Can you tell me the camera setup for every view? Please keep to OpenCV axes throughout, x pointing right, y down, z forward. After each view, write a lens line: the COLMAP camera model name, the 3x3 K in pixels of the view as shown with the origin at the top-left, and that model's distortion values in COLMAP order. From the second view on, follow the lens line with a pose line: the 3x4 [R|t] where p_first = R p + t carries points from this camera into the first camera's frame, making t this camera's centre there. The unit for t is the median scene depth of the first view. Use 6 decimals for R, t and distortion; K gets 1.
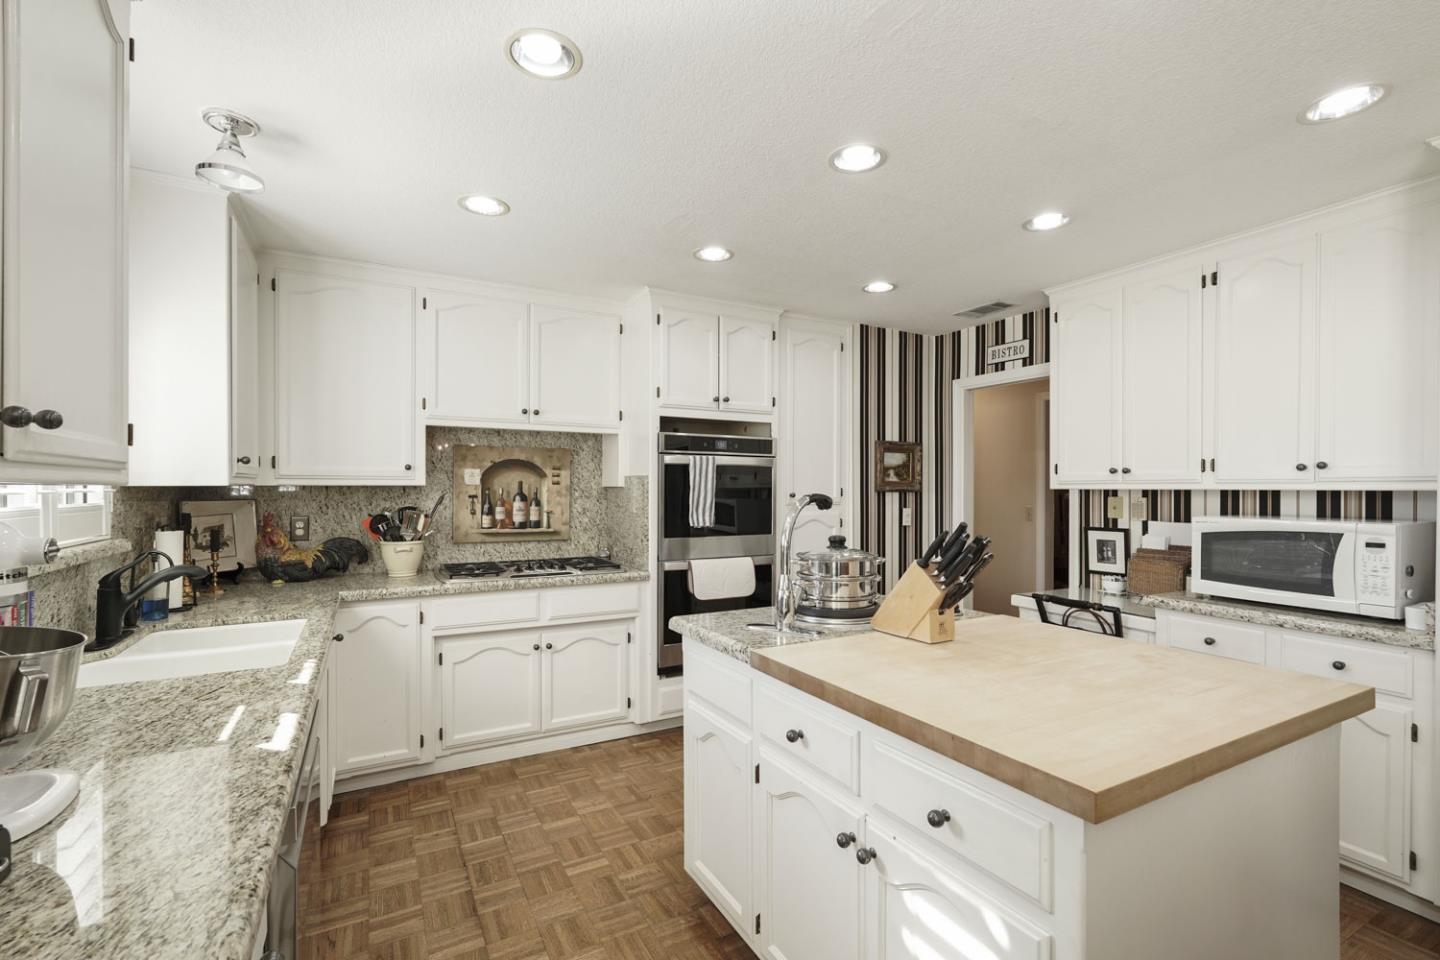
lens RADIAL K [[648.3, 0, 723.4], [0, 648.3, 486.6], [0, 0, 1]] dist [-0.010821, 0.008018]
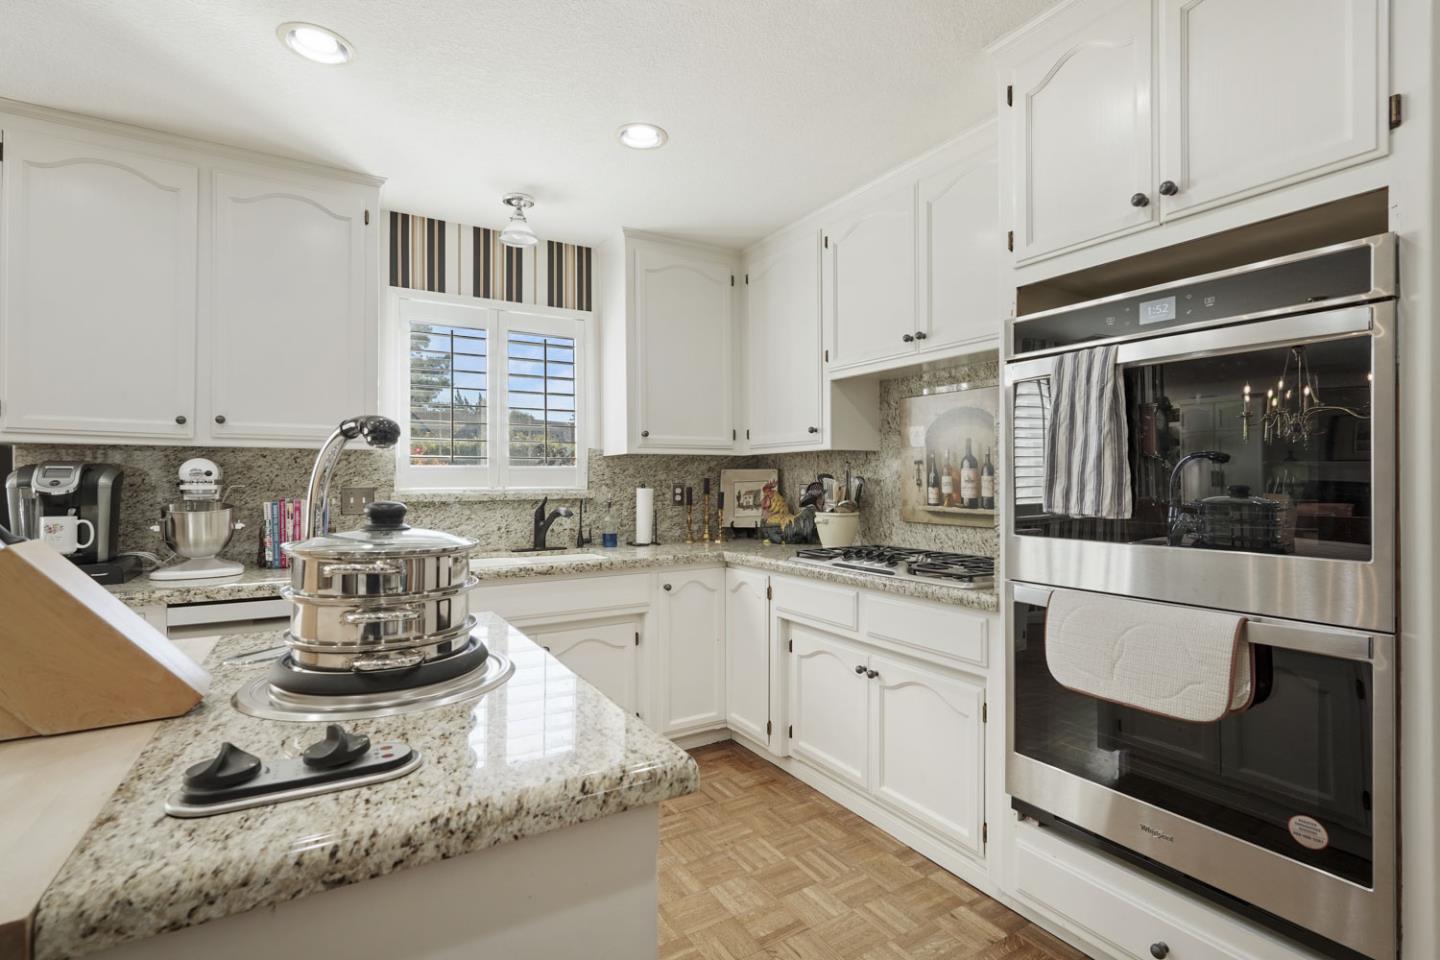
lens RADIAL K [[669.5, 0, 718.2], [0, 669.5, 477.8], [0, 0, 1]] dist [-0.006197, -0.000002]
pose [[0.040429, -0.007596, -0.999154, 0.387946], [0.004954, 0.999960, -0.007402, 0.037639], [0.999170, -0.004651, 0.040465, 0.720986]]
